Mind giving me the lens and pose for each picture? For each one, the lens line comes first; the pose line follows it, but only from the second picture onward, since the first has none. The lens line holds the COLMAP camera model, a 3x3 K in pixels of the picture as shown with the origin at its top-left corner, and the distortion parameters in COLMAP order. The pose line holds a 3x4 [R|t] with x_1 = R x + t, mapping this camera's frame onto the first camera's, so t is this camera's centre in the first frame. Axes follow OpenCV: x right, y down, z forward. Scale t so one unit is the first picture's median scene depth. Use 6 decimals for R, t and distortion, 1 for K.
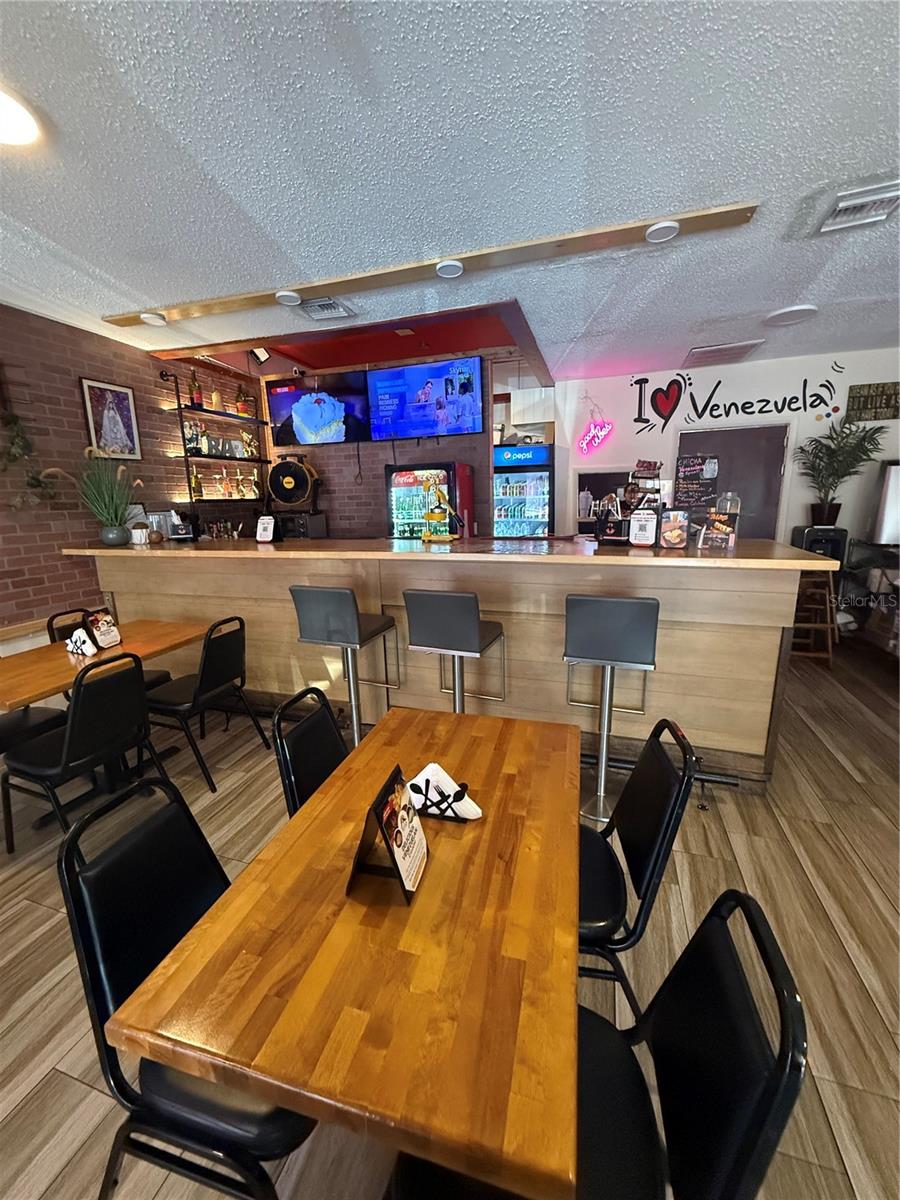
lens RADIAL K [[477.7, 0, 448.6], [0, 477.7, 598.5], [0, 0, 1]] dist [-0.000181, 0.000058]
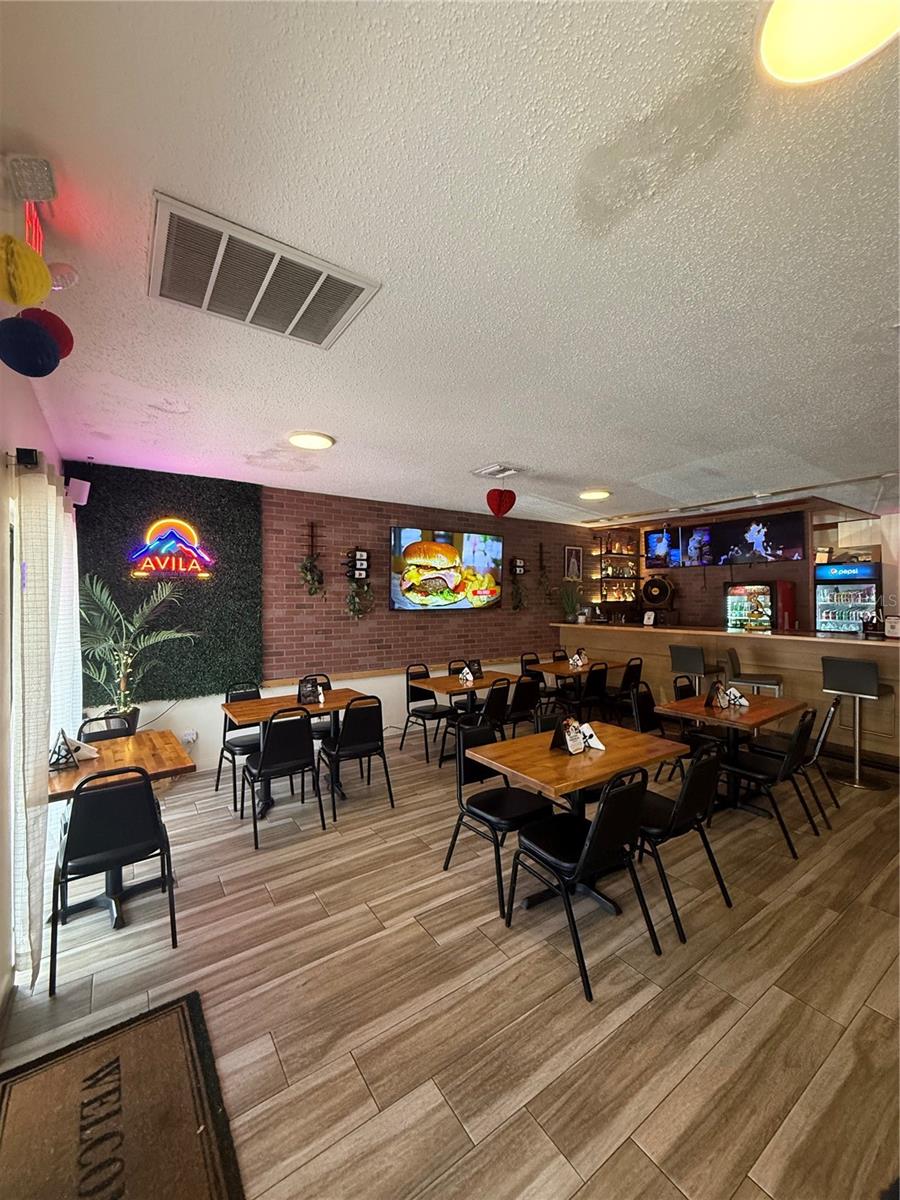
lens RADIAL K [[477.7, 0, 446.8], [0, 477.7, 596.8], [0, 0, 1]] dist [-0.000181, 0.000058]
pose [[0.790757, 0.017981, -0.611866, 0.119417], [-0.137299, 0.979310, -0.148661, 0.139760], [0.596534, 0.201563, 0.776865, -0.829912]]
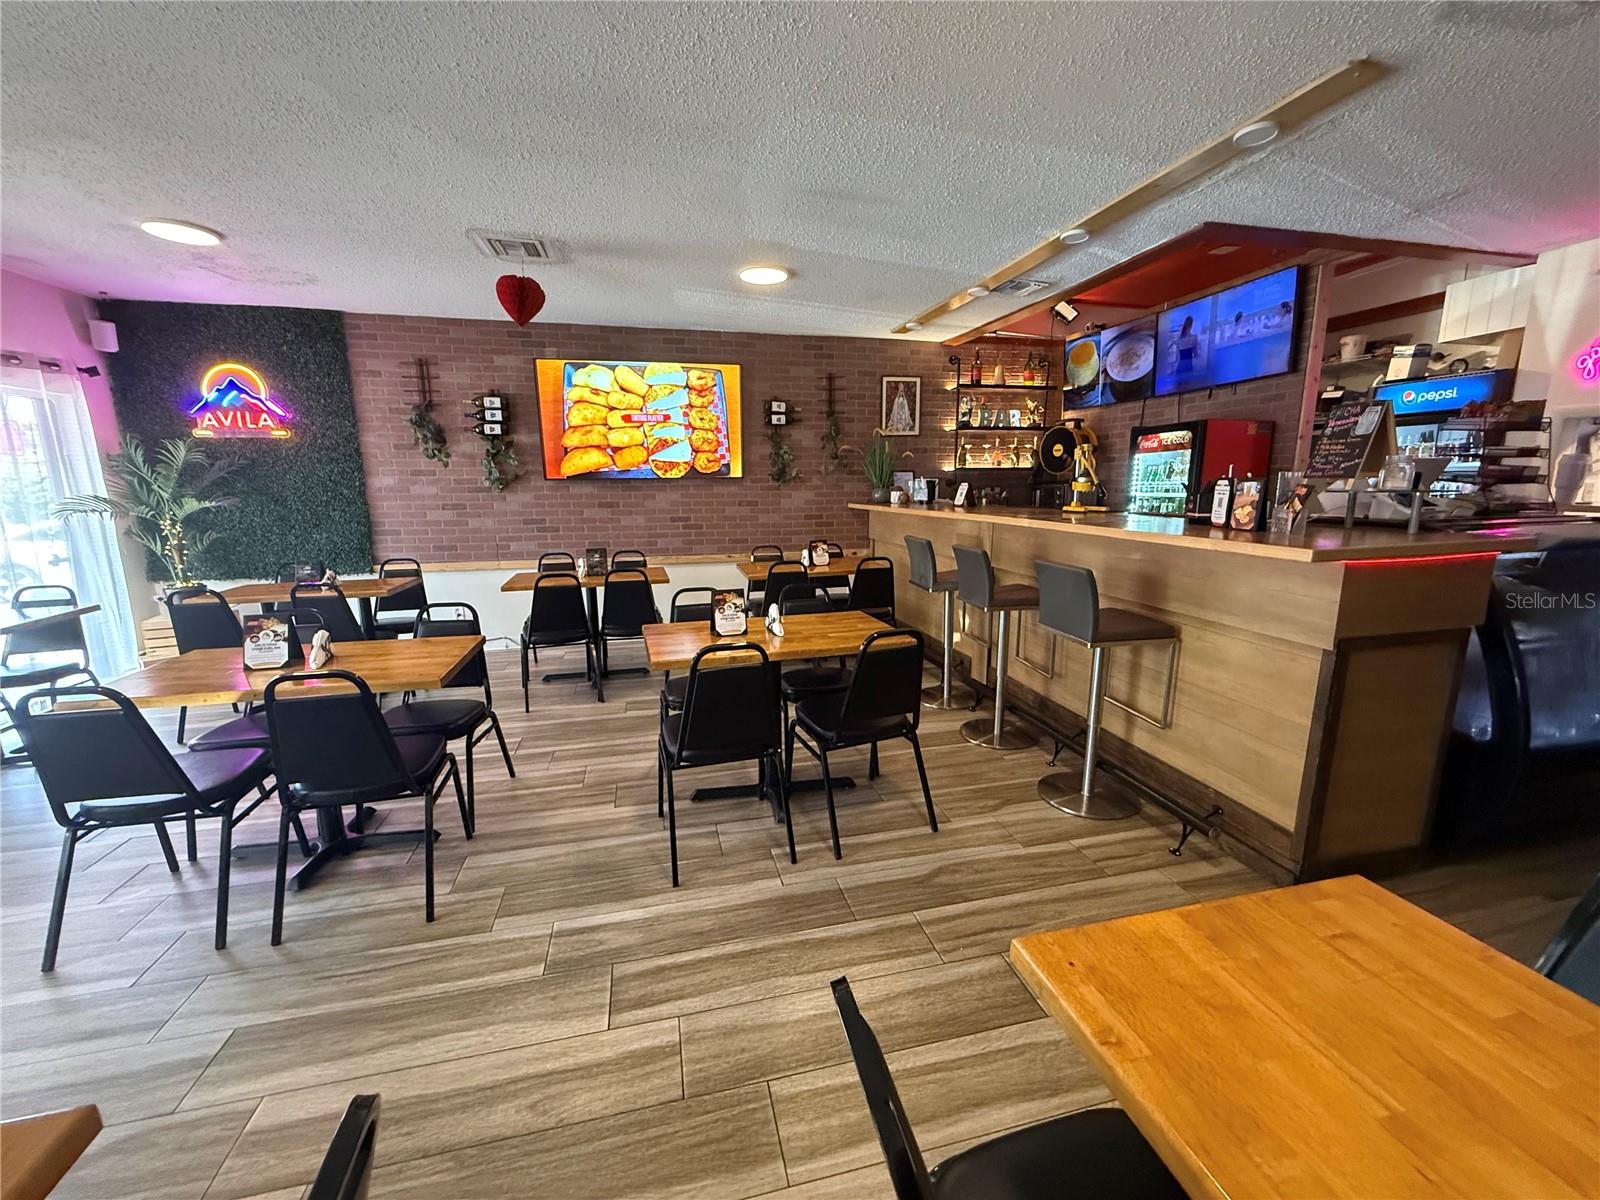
lens RADIAL K [[637.0, 0, 795.8], [0, 637.0, 604.1], [0, 0, 1]] dist [-0.000181, 0.000058]
pose [[0.518902, 0.178781, -0.835930, 0.604957], [-0.177174, 0.979144, 0.099430, 0.022516], [0.836272, 0.096510, 0.539755, -0.085818]]
